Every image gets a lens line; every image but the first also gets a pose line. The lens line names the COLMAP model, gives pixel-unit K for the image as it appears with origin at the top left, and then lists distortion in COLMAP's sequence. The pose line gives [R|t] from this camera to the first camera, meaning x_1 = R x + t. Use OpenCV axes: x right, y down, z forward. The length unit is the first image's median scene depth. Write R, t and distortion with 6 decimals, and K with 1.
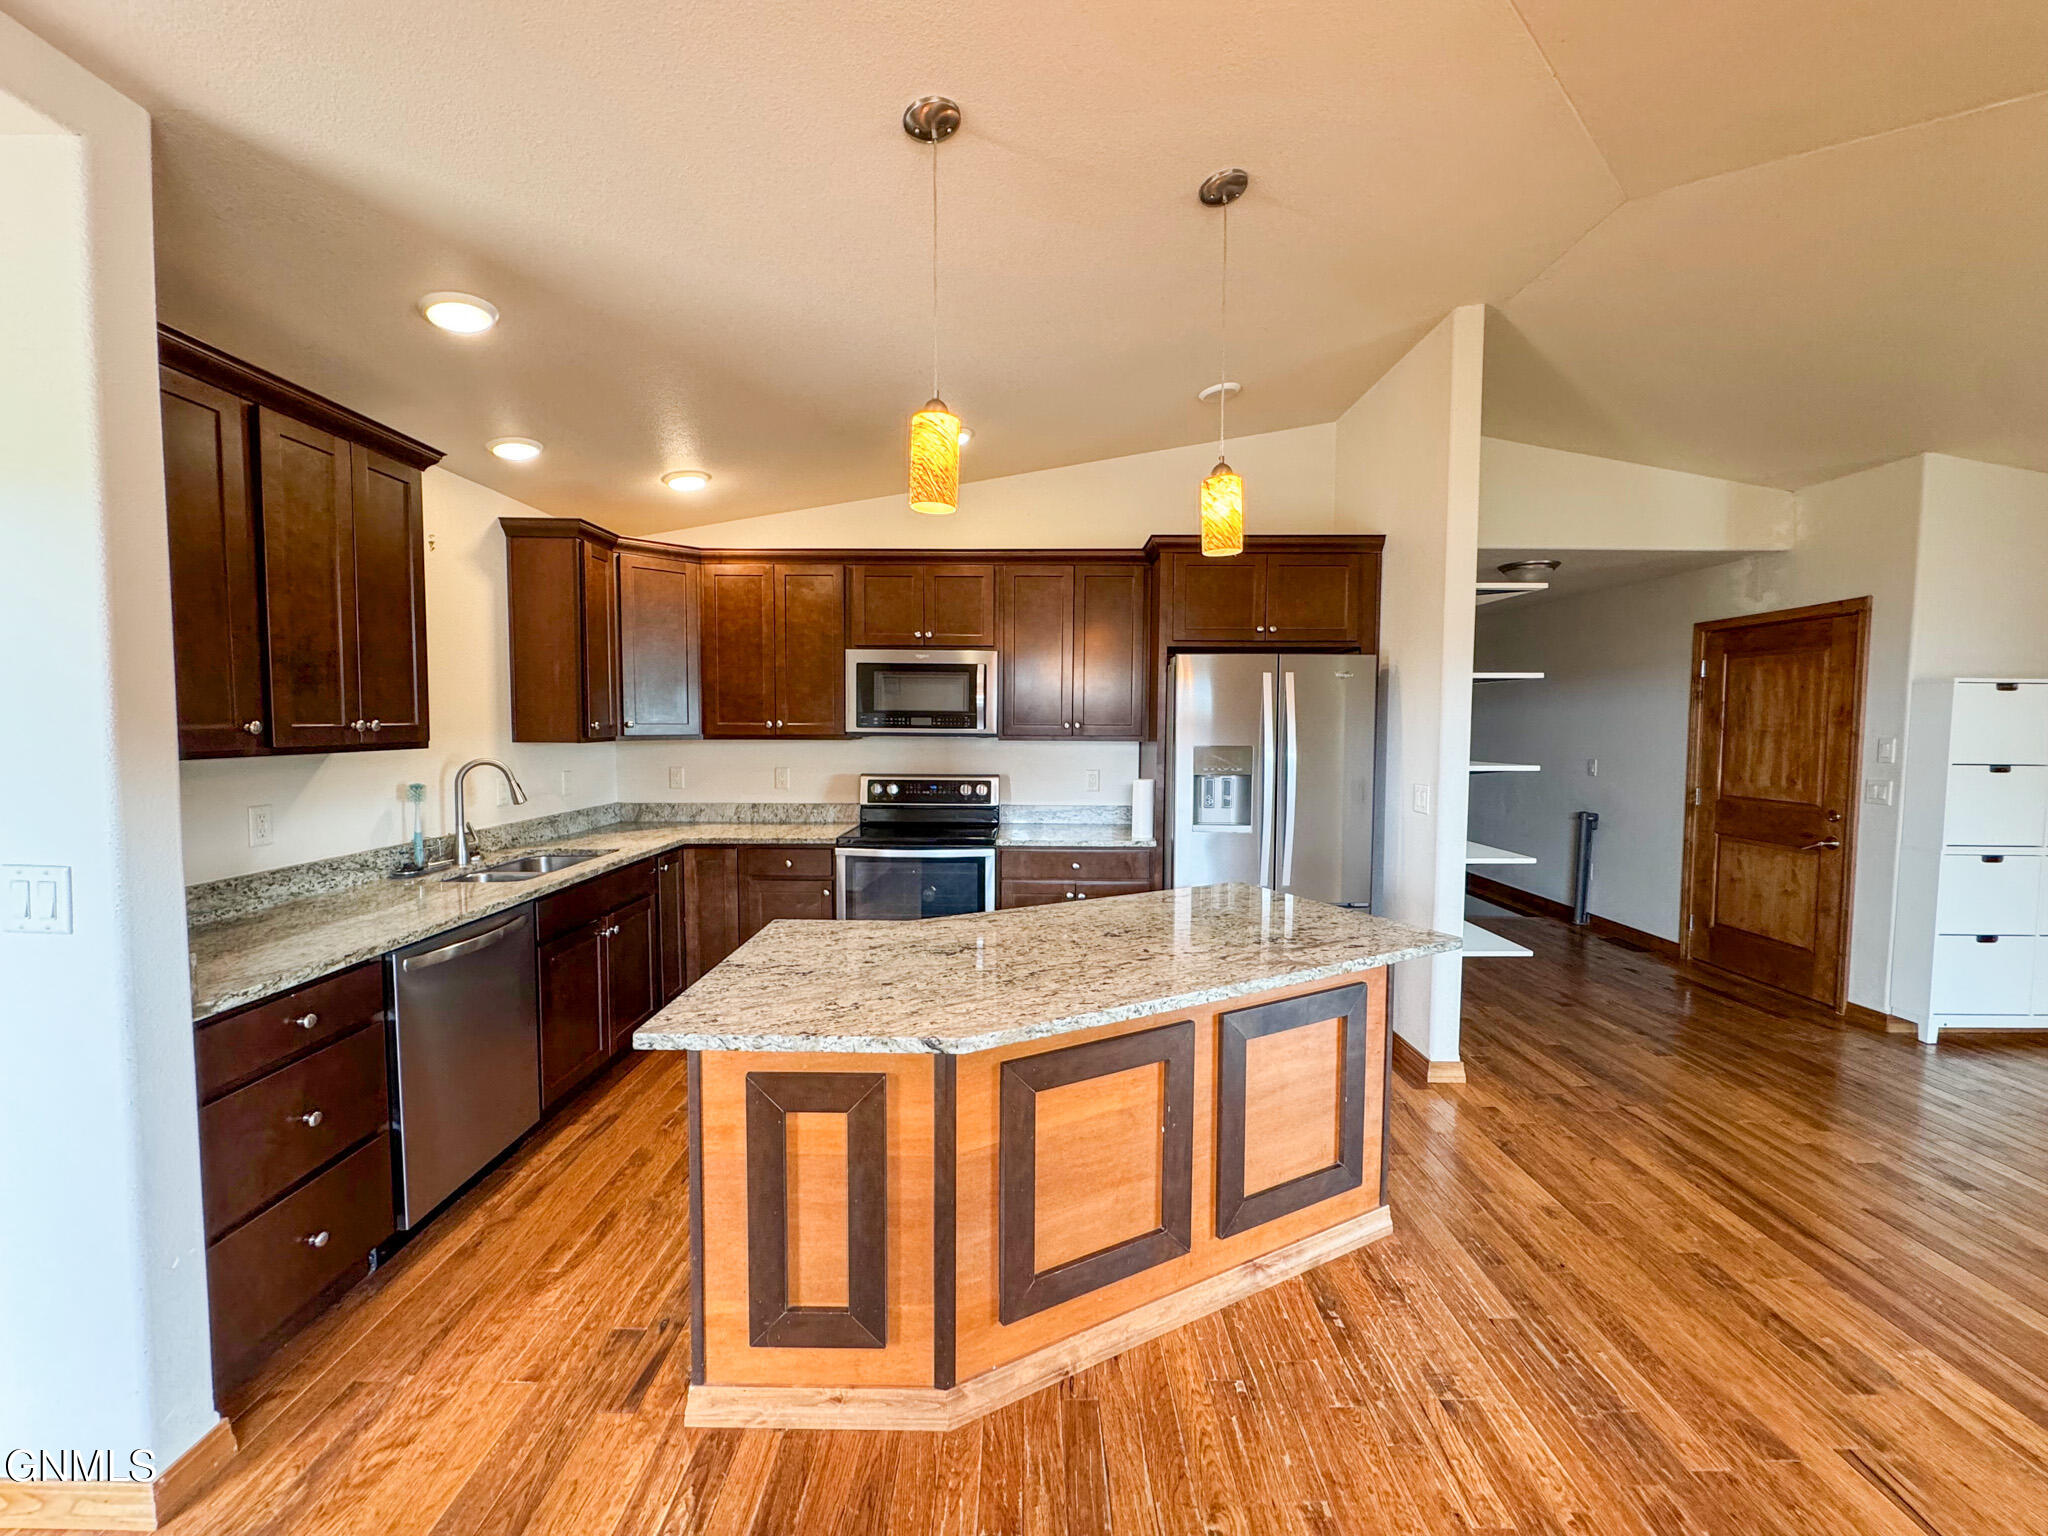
lens RADIAL K [[819.4, 0, 1024.0], [0, 819.4, 768.0], [0, 0, 1]] dist [-0.001985, -0.000045]
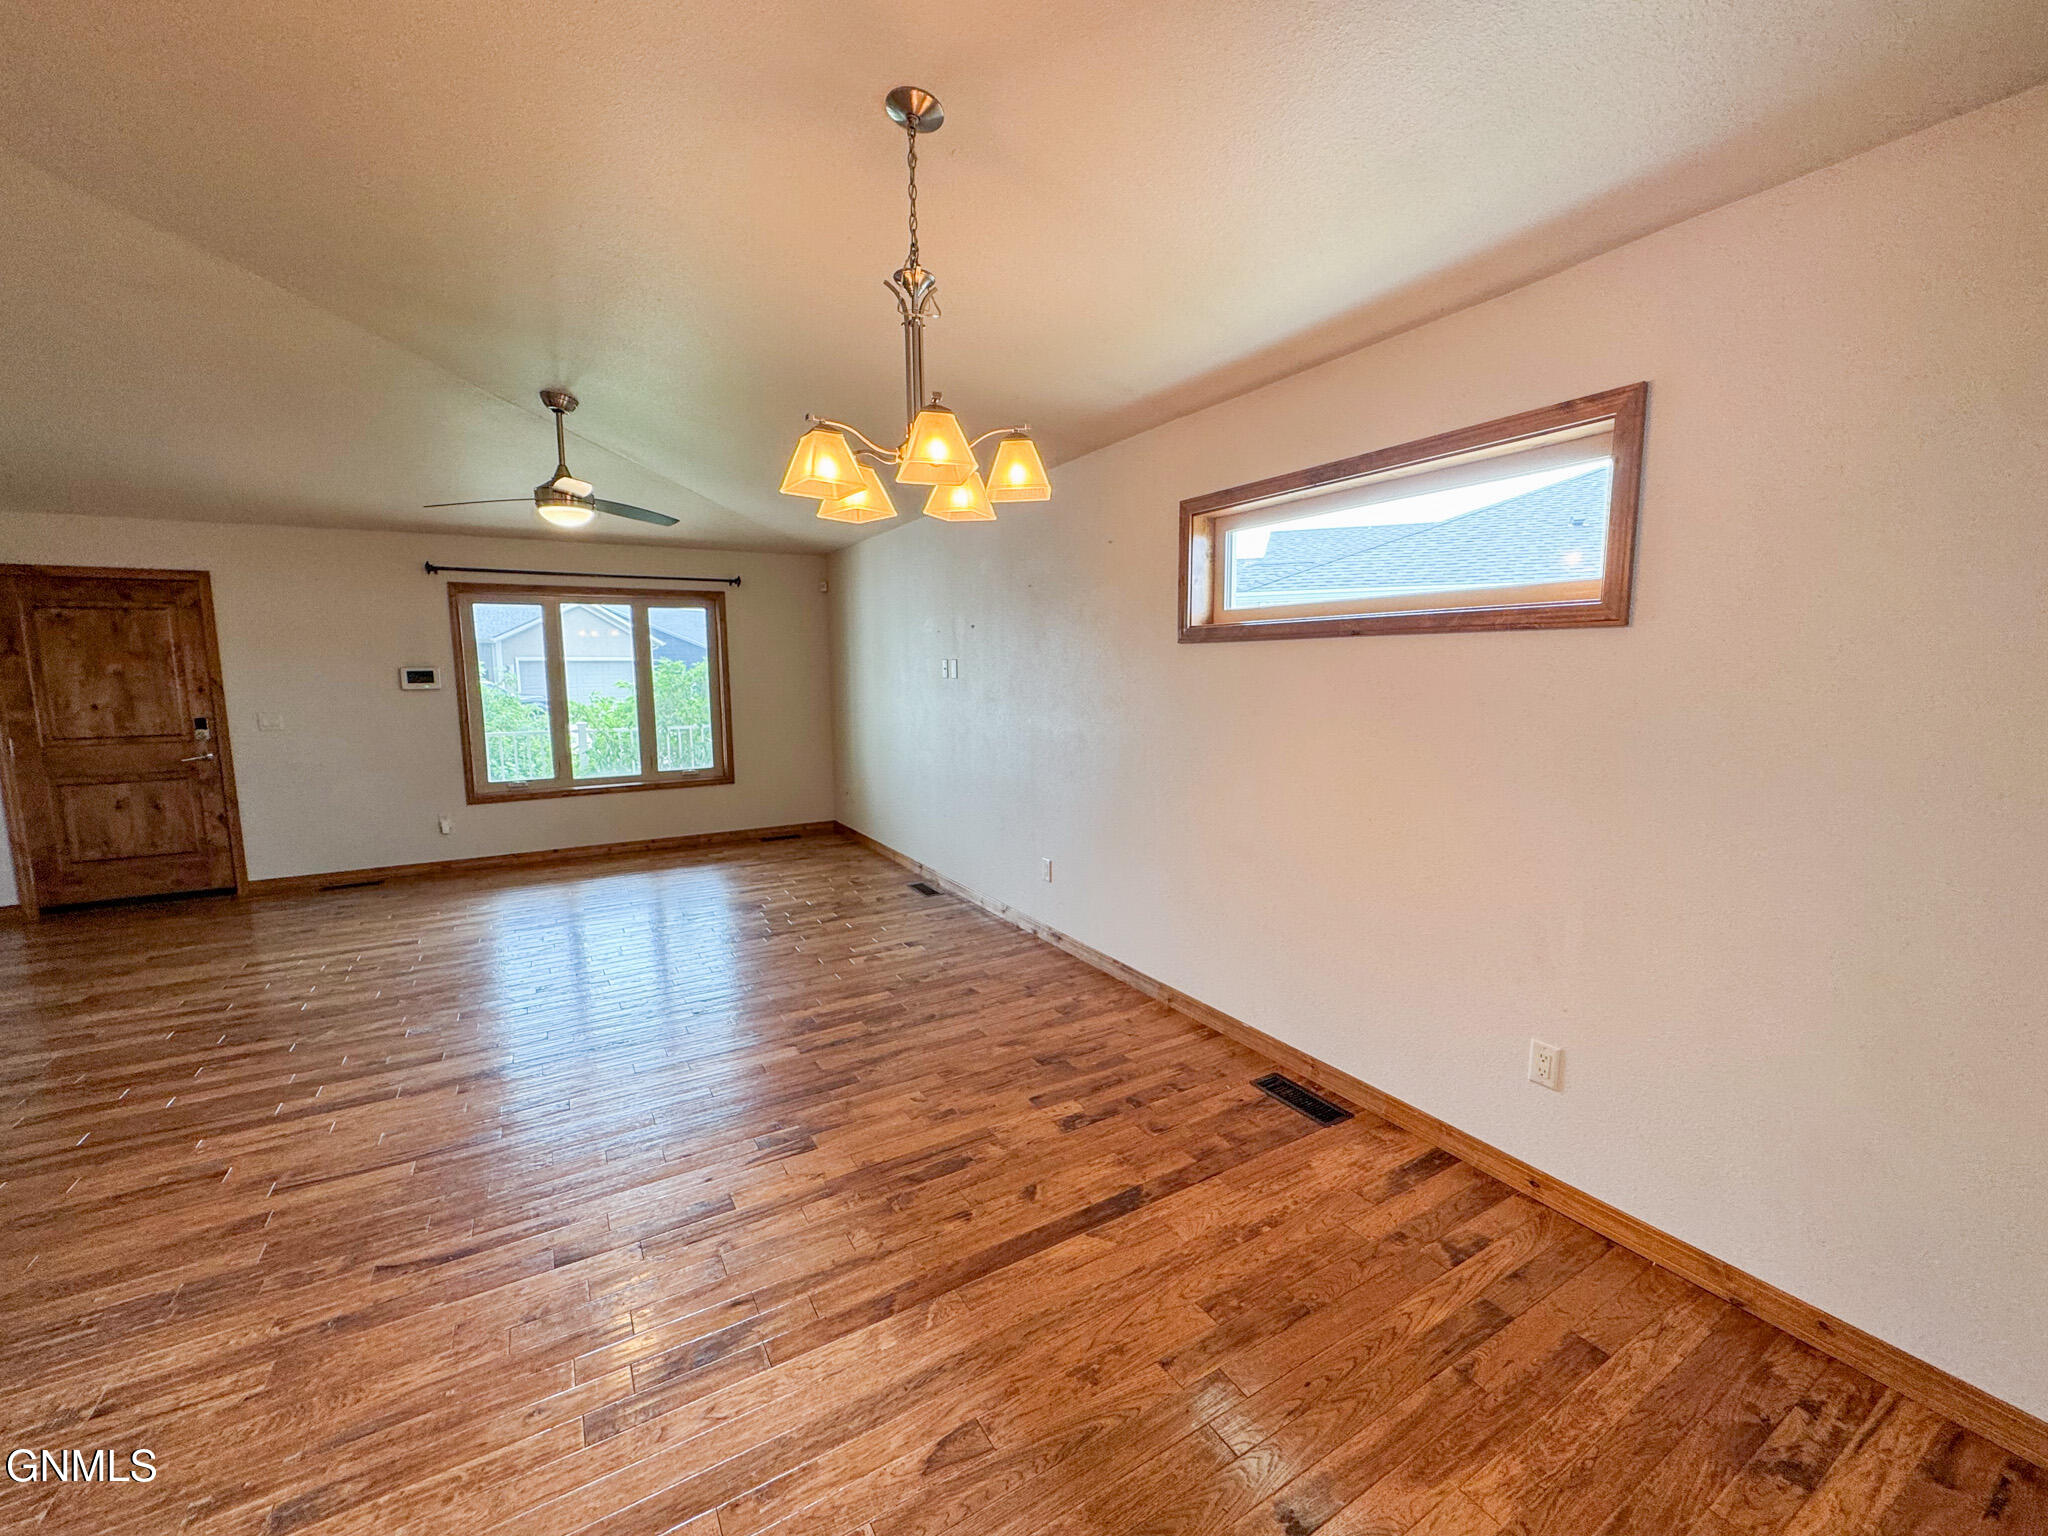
lens RADIAL K [[836.3, 0, 1020.0], [0, 836.3, 768.7], [0, 0, 1]] dist [-0.001563, 0.000148]
pose [[-0.501480, -0.109925, 0.858158, -0.423959], [0.054799, 0.985868, 0.158306, -0.022866], [-0.863432, 0.126413, -0.488370, 0.264330]]
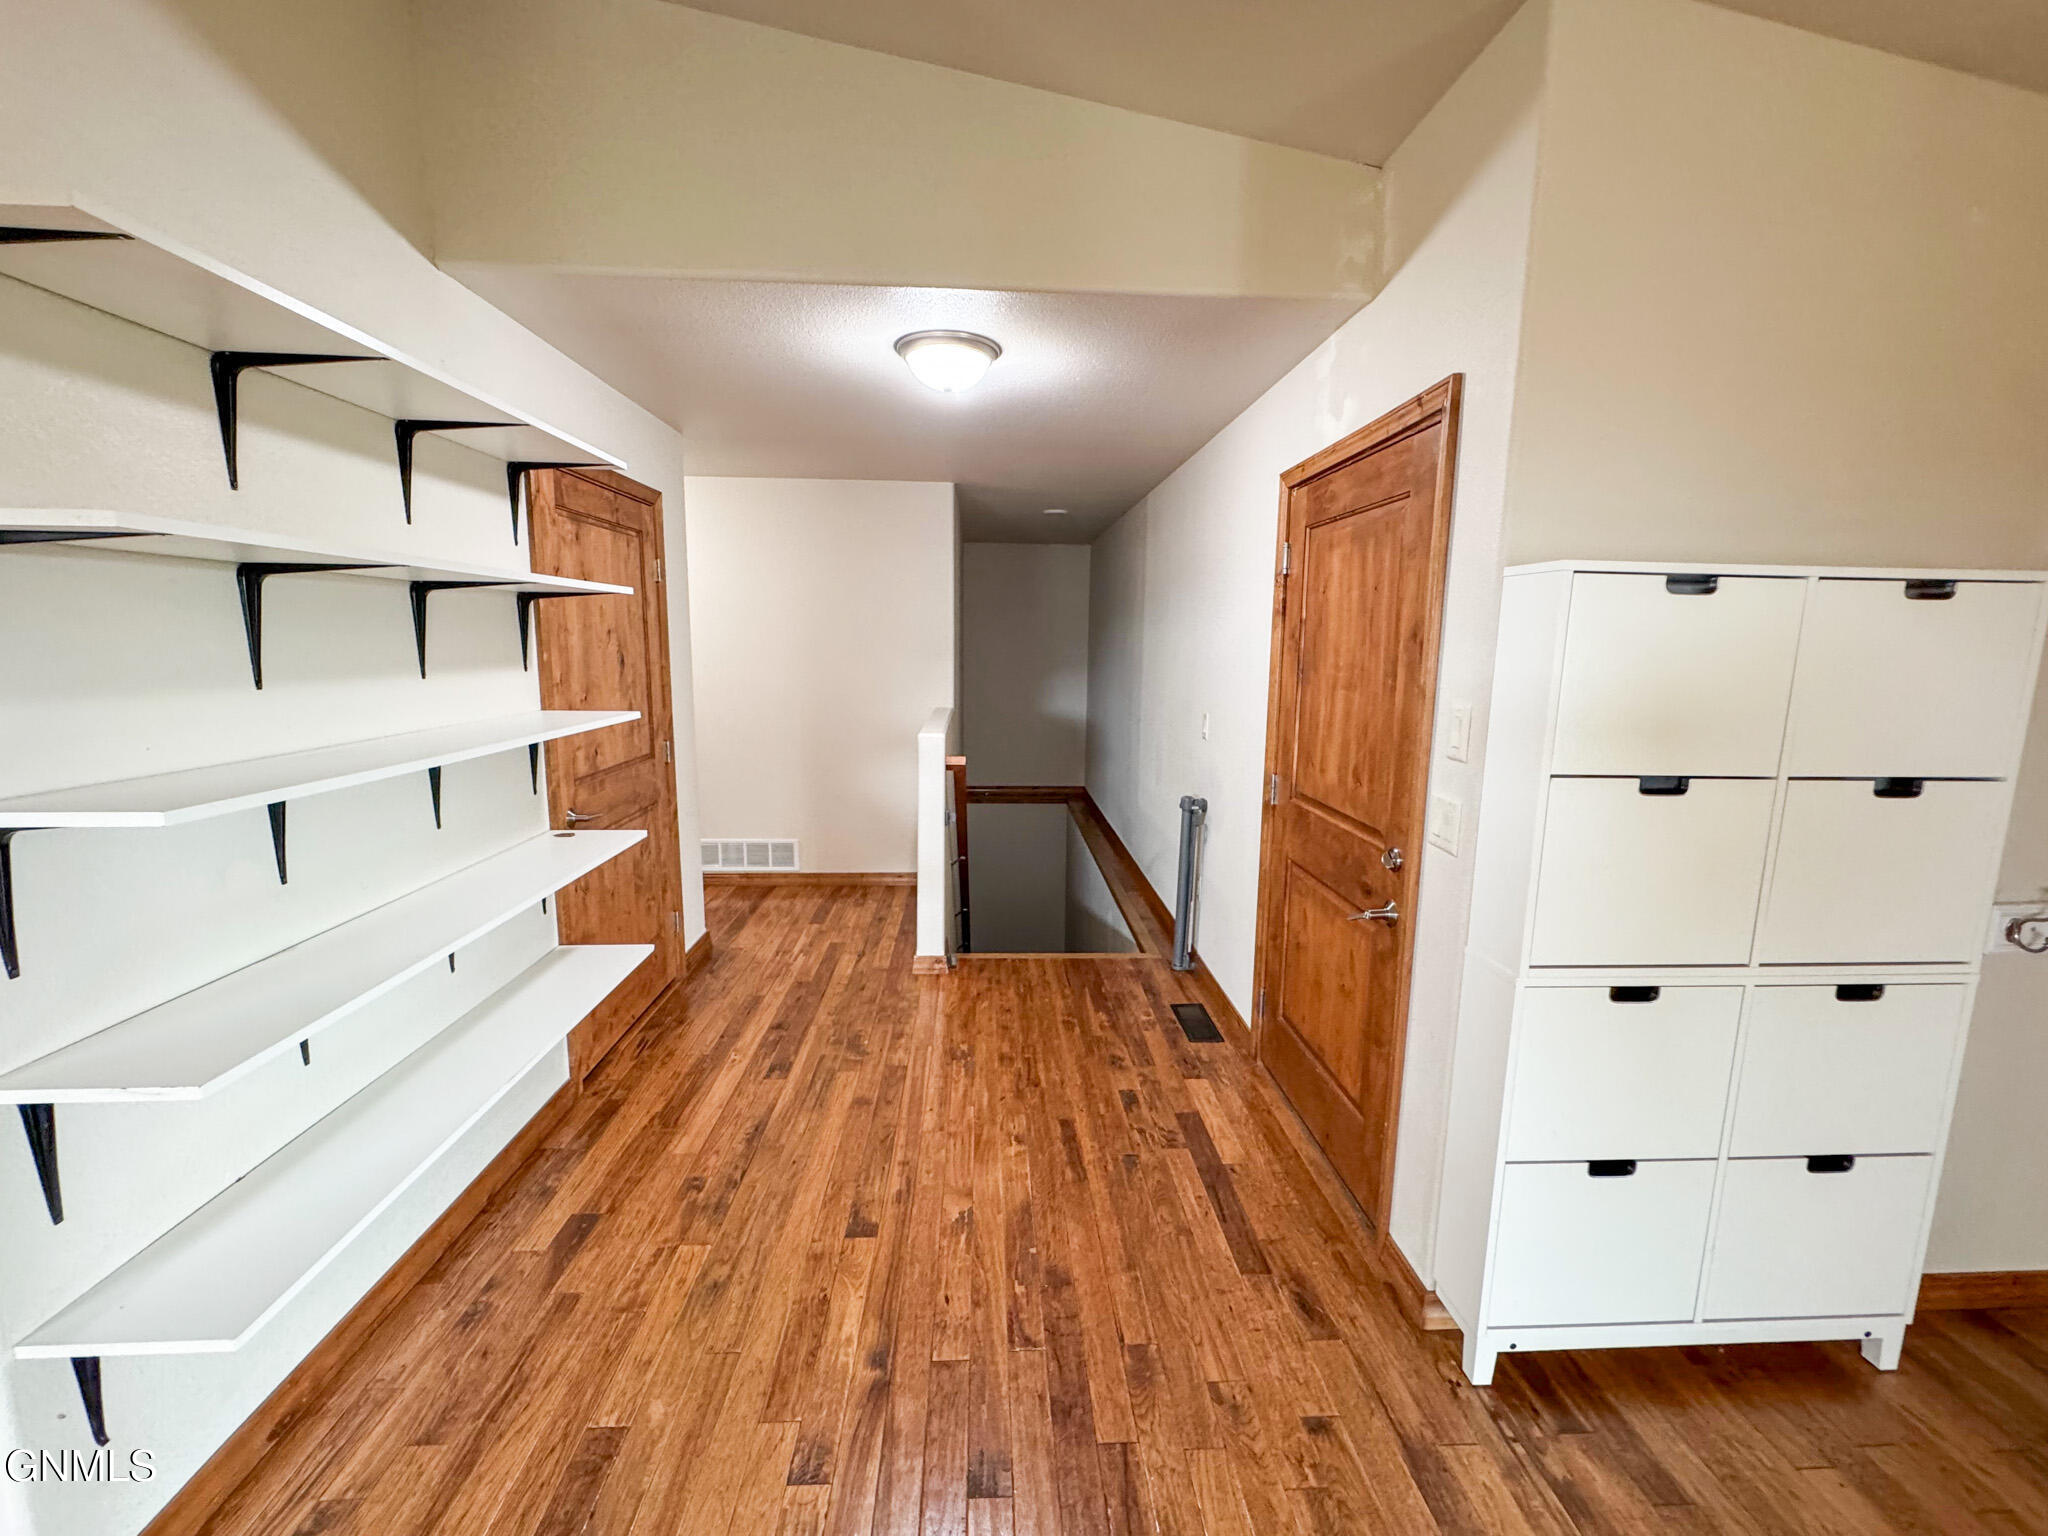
lens RADIAL K [[836.3, 0, 1020.0], [0, 836.3, 768.7], [0, 0, 1]] dist [-0.001563, 0.000148]
pose [[0.998915, 0.000344, 0.046560, 1.009387], [-0.004817, 0.995370, 0.095994, -0.055067], [-0.046312, -0.096114, 0.994292, 0.707975]]
